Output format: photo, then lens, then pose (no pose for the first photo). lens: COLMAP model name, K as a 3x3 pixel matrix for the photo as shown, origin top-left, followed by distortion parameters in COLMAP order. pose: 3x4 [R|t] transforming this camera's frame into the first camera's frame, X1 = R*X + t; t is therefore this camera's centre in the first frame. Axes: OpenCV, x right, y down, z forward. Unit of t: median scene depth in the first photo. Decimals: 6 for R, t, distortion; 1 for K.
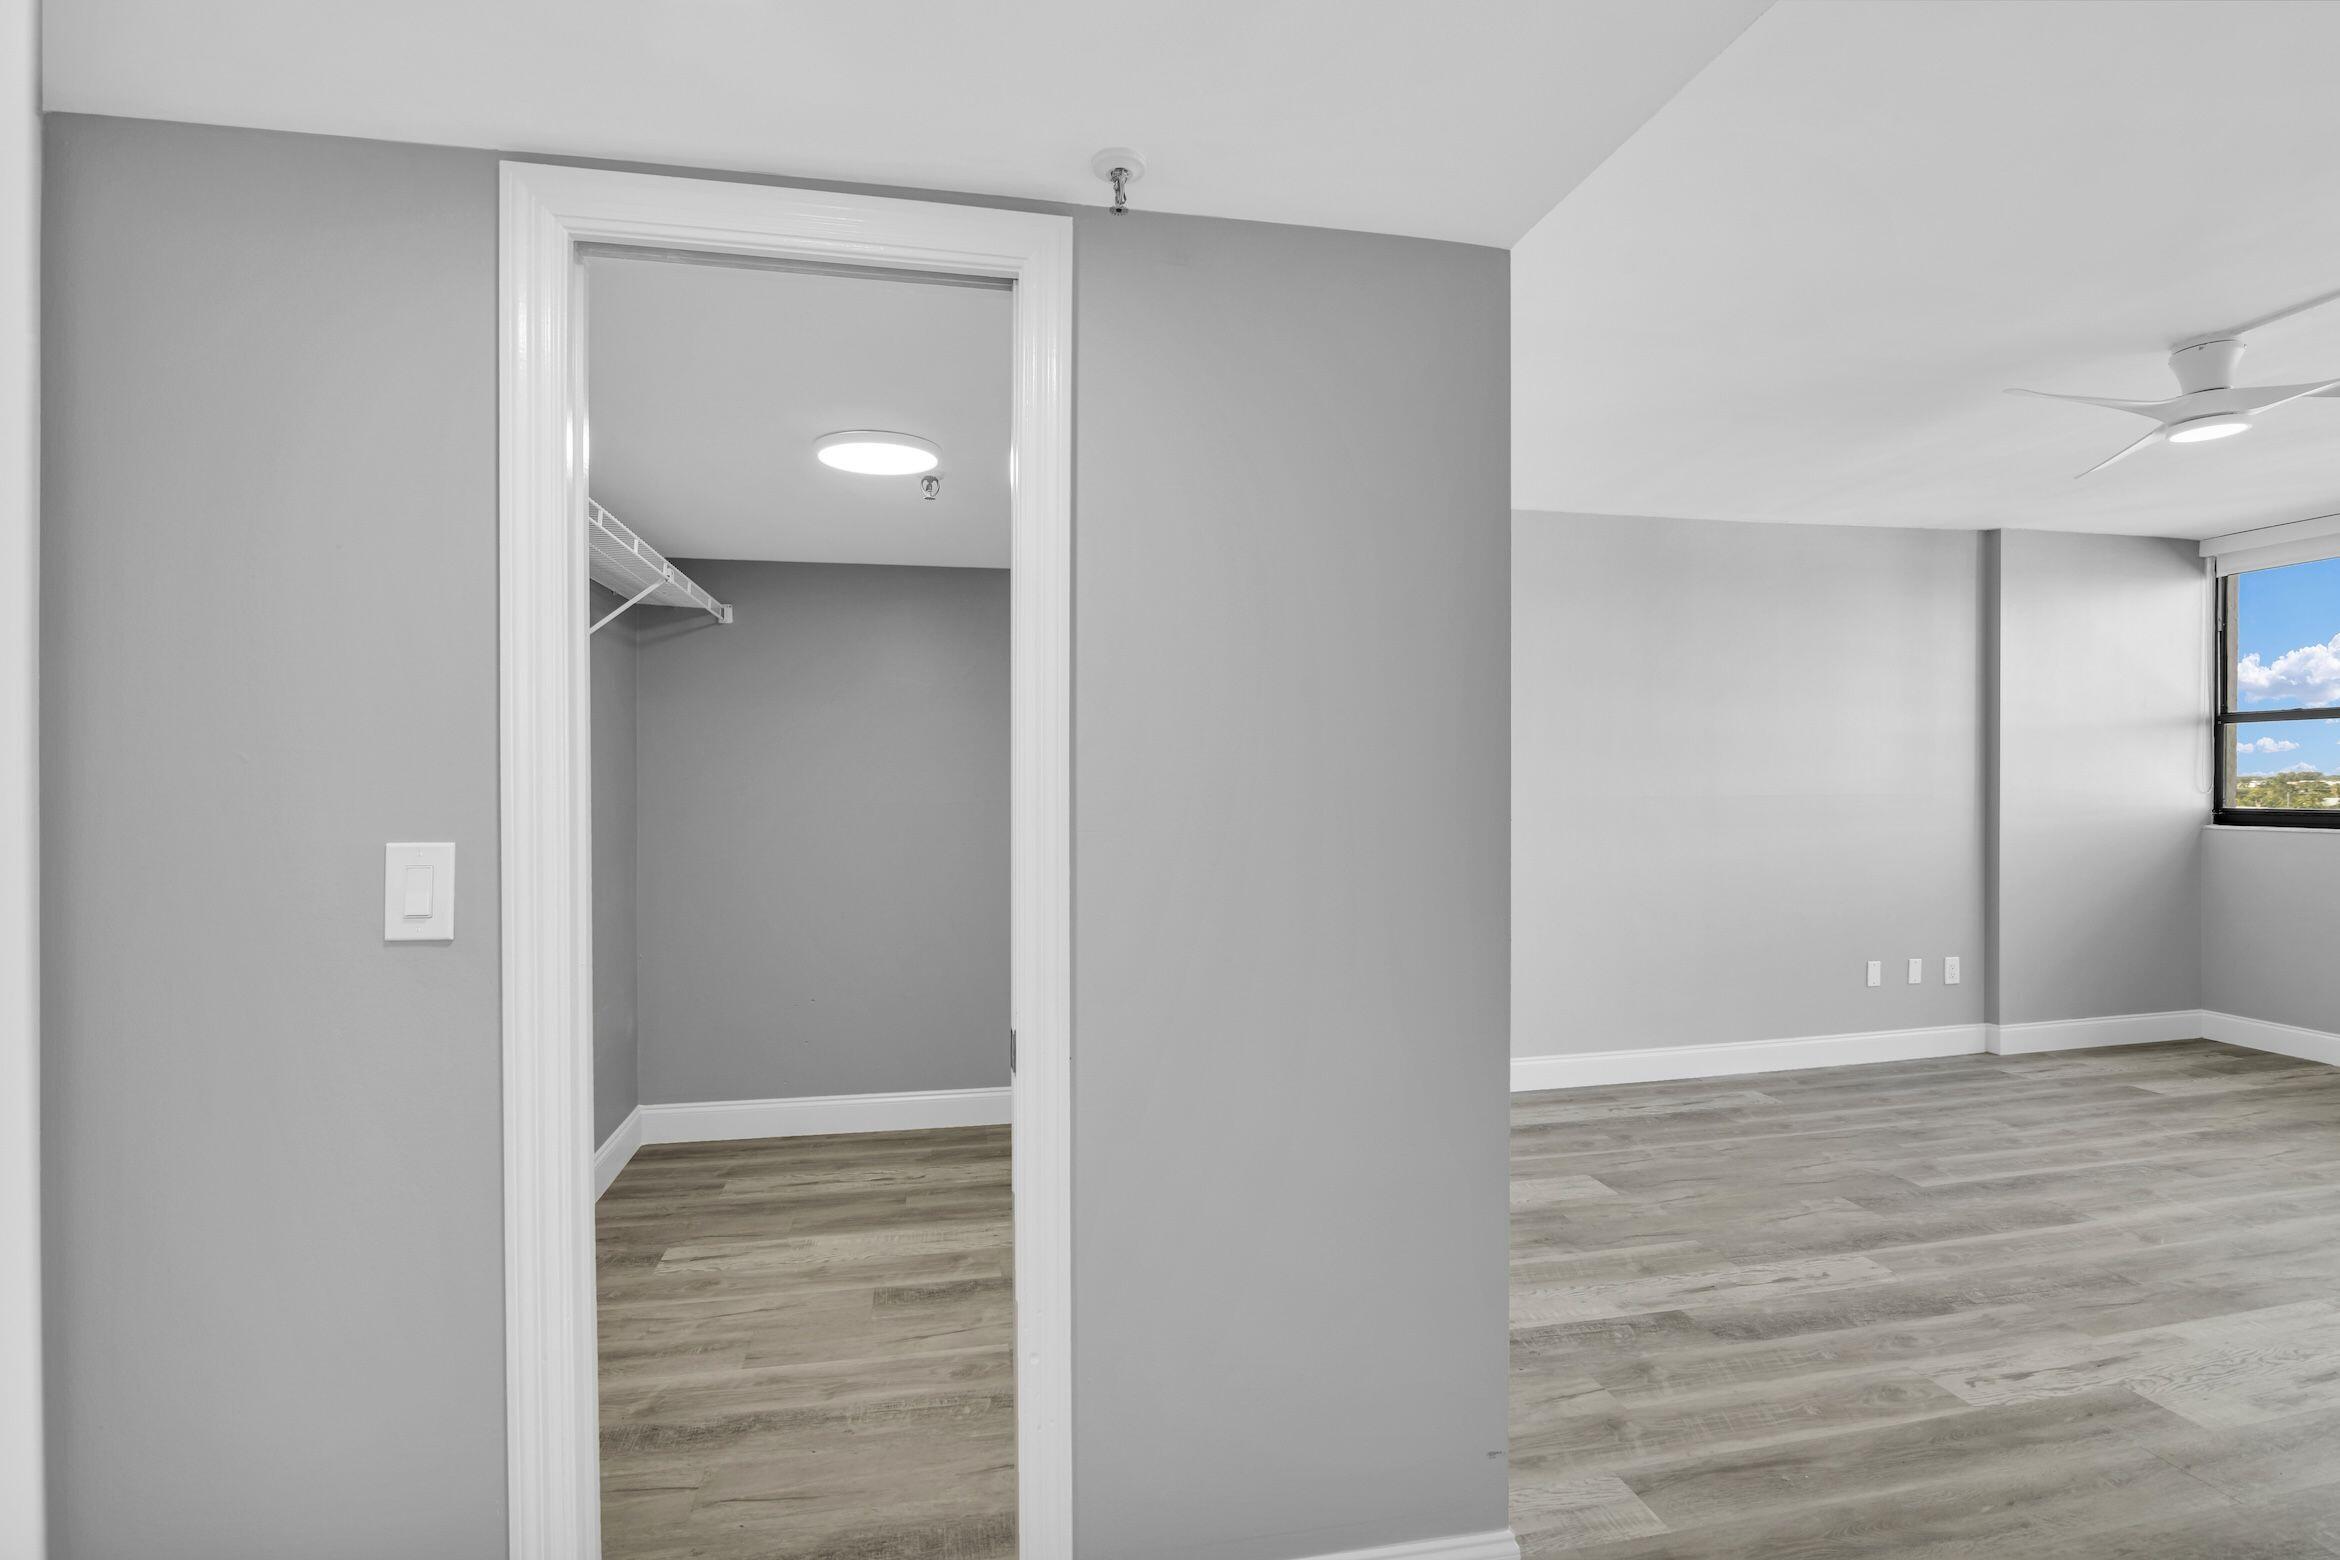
lens RADIAL K [[1115.8, 0, 1111.9], [0, 1115.8, 778.3], [0, 0, 1]] dist [-0.019810, 0.000601]
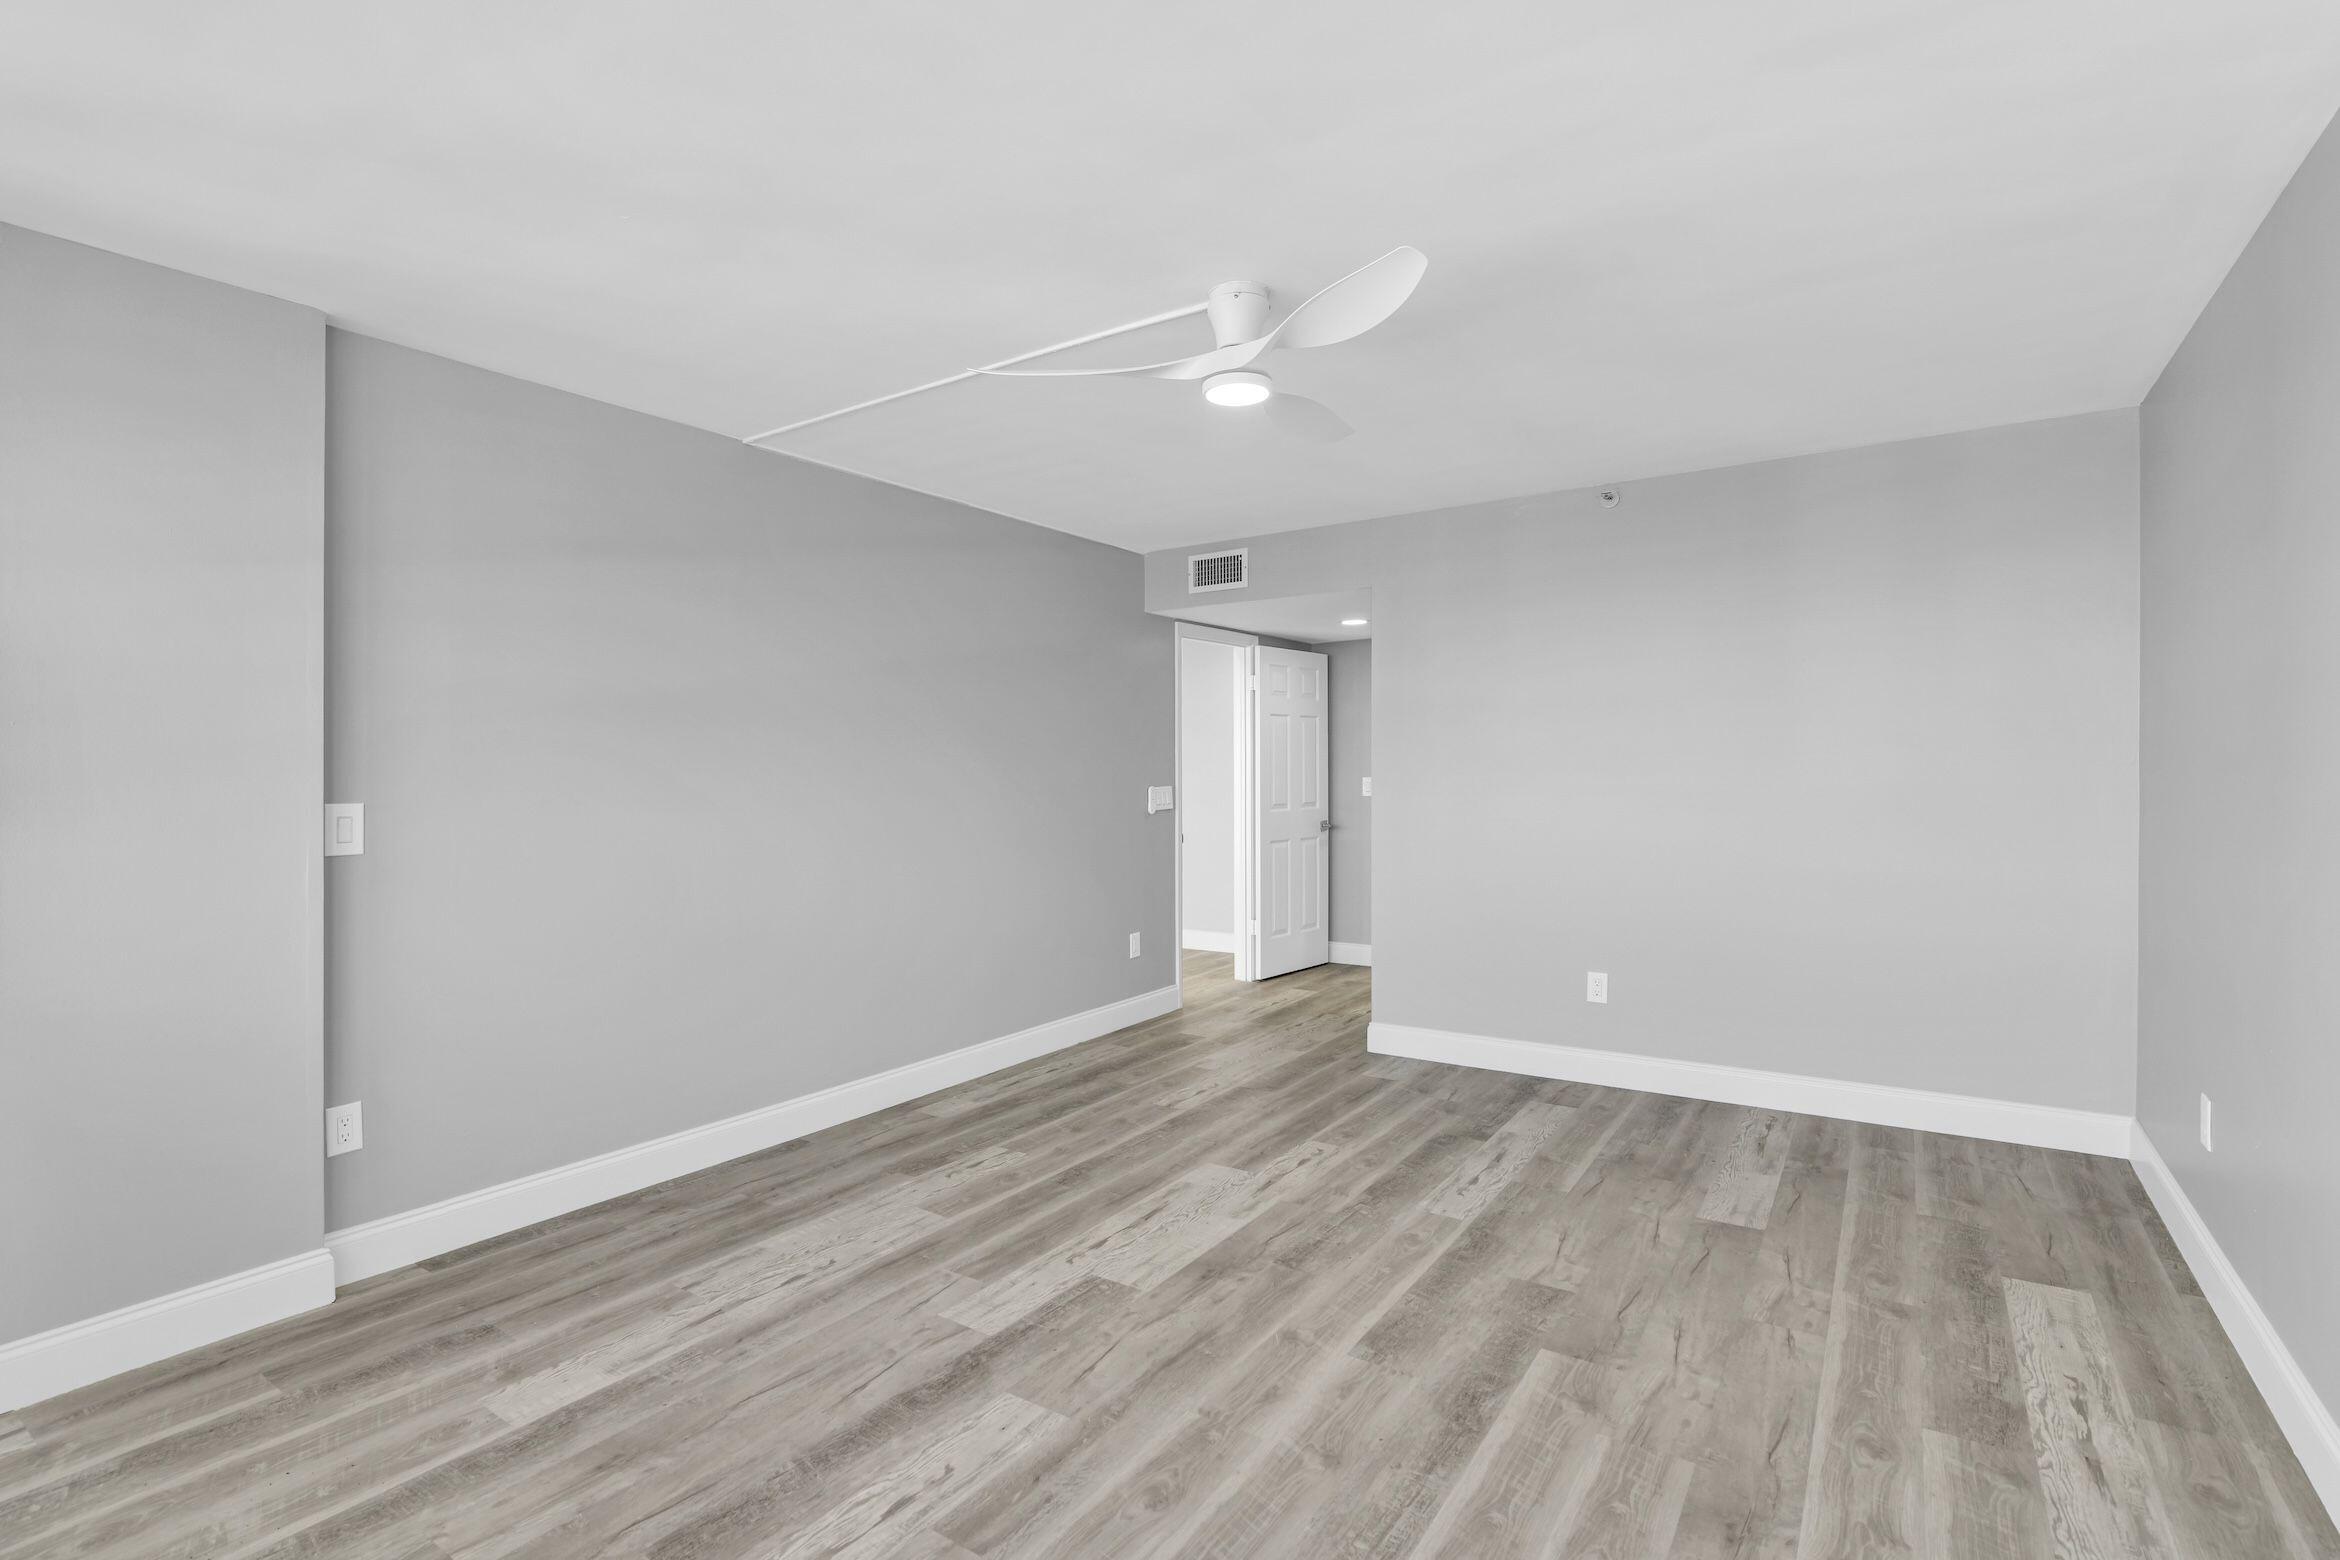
lens RADIAL K [[1095.1, 0, 1170.0], [0, 1095.1, 780.0], [0, 0, 1]] dist [-0.023606, 0.000538]
pose [[-0.697419, 0.024235, -0.716254, 1.597171], [0.017970, 0.999705, 0.016328, 0.000061], [0.716439, -0.001483, -0.697649, 1.518874]]
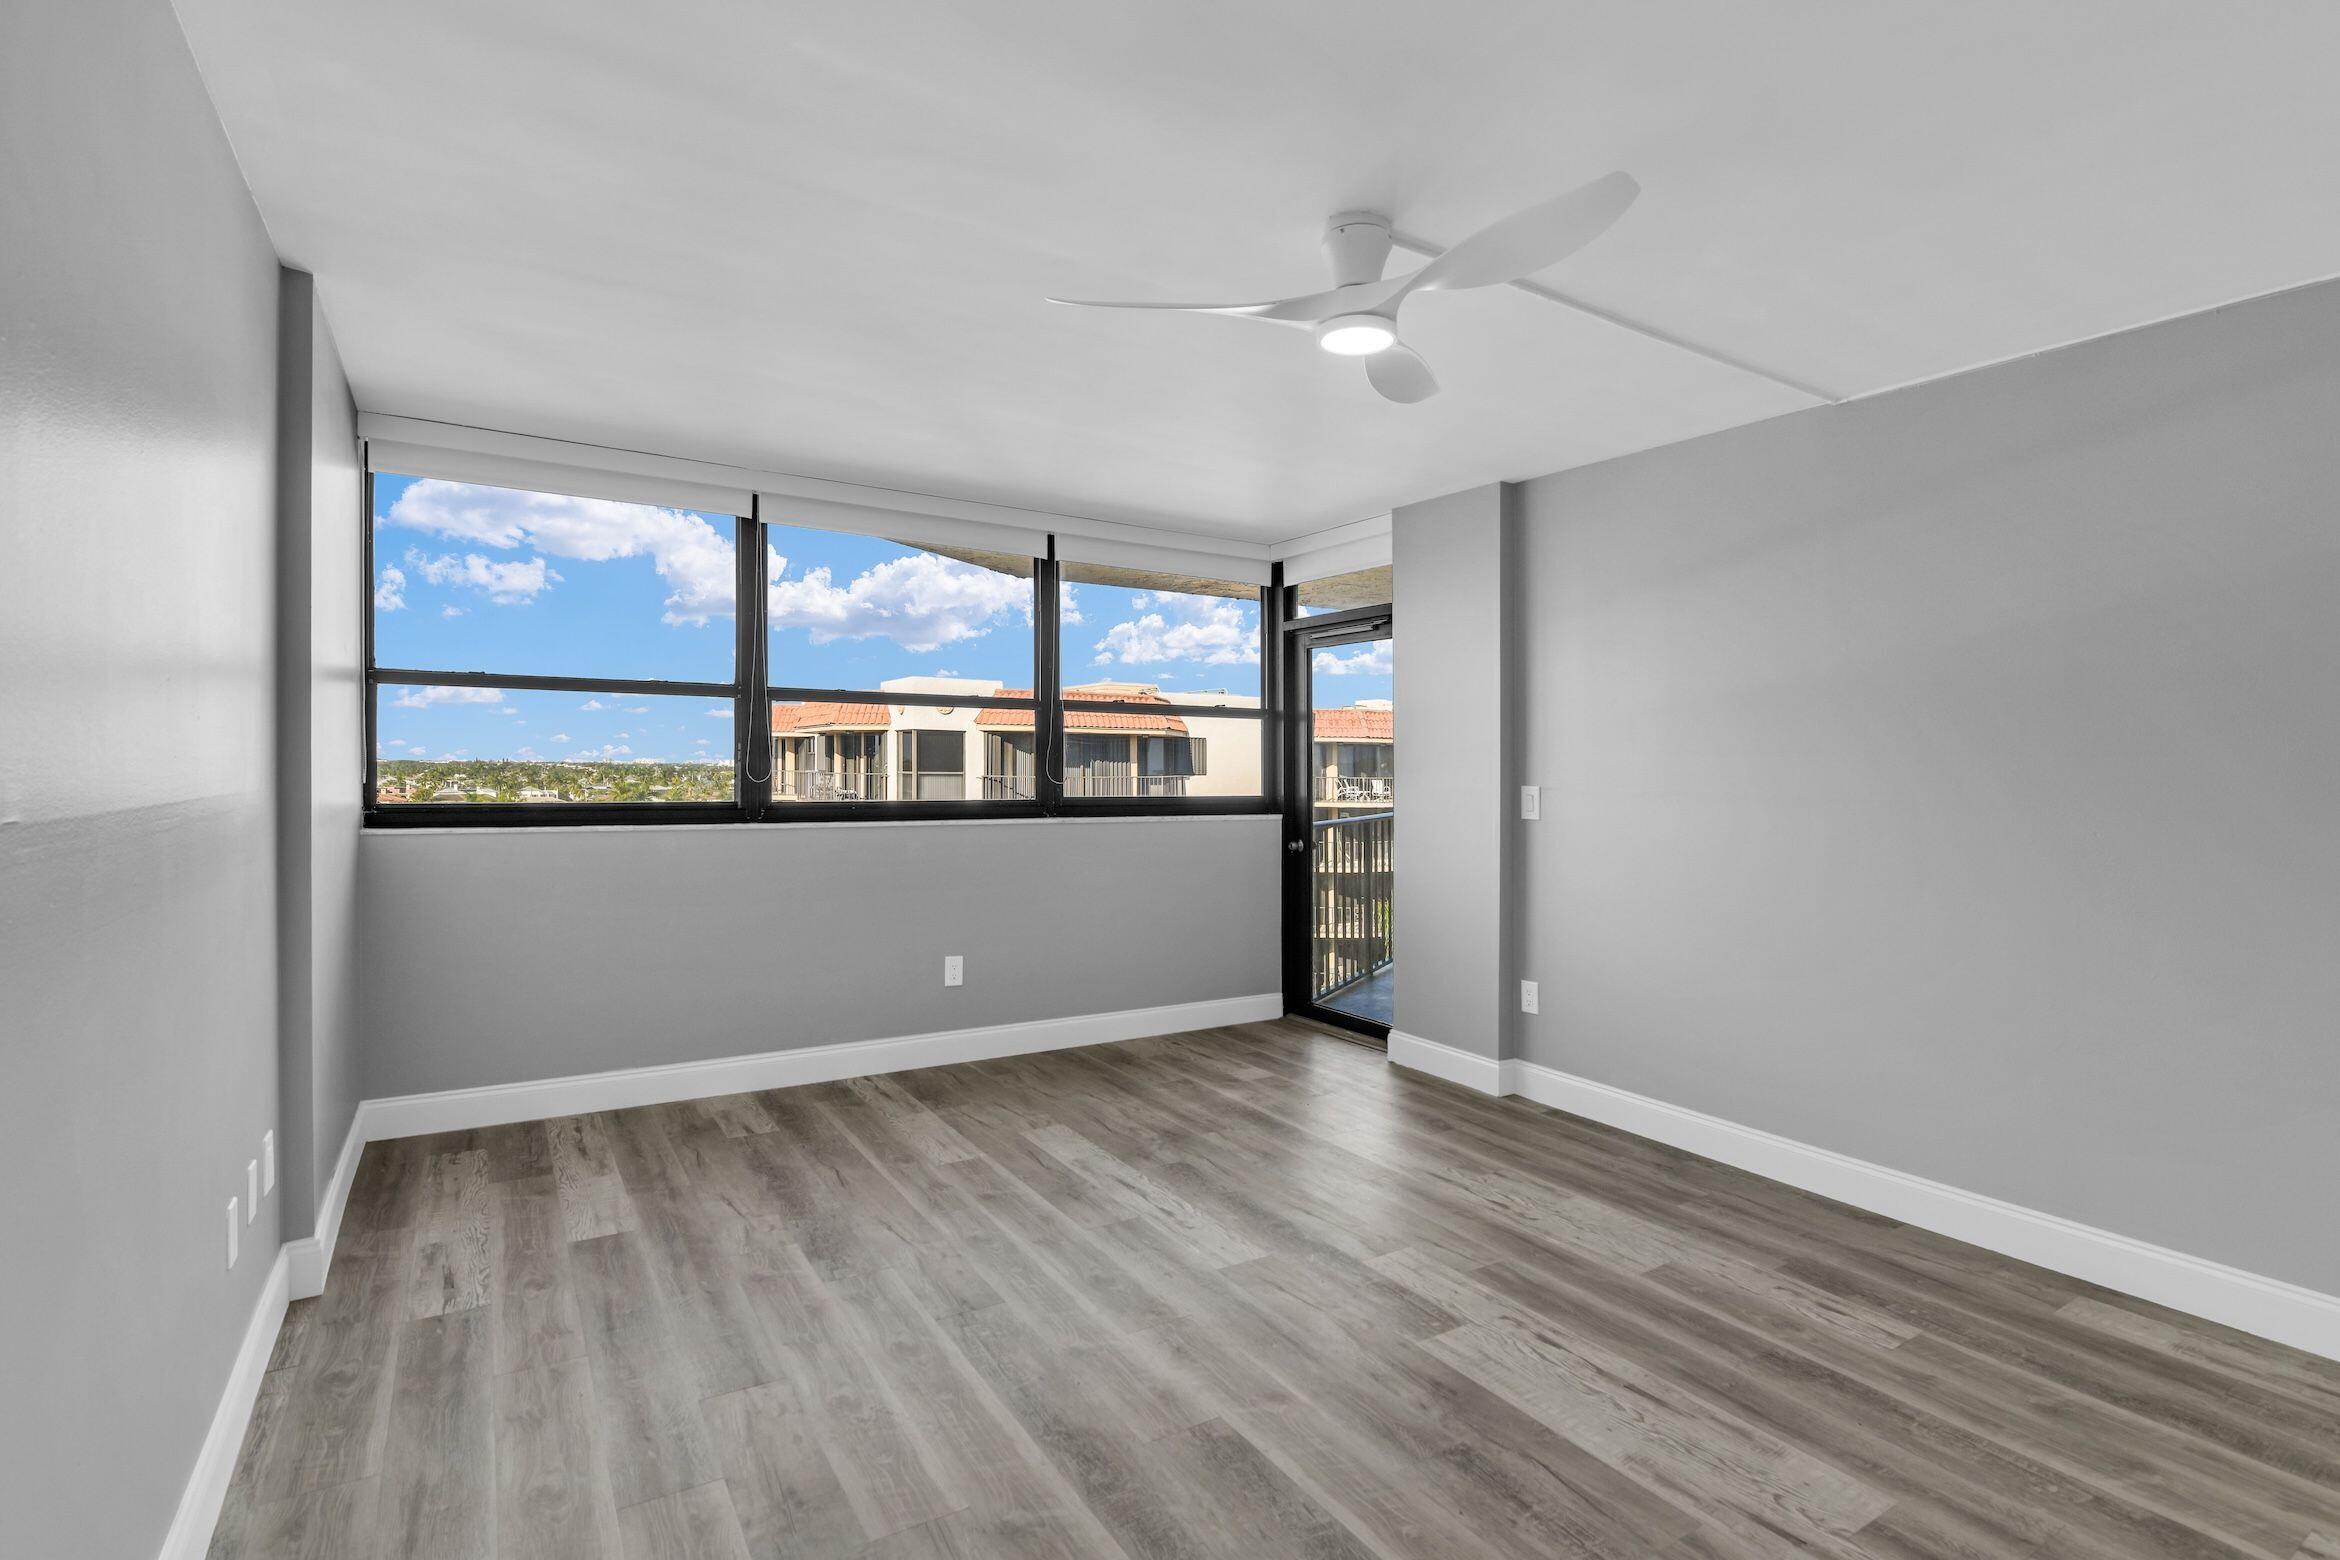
lens RADIAL K [[1106.3, 0, 1185.2], [0, 1106.3, 772.3], [0, 0, 1]] dist [-0.022167, -0.000417]
pose [[-0.383511, -0.001932, 0.923534, 0.300200], [-0.008904, 0.999959, -0.001606, 0.005903], [-0.923493, -0.008839, -0.383513, 1.365069]]
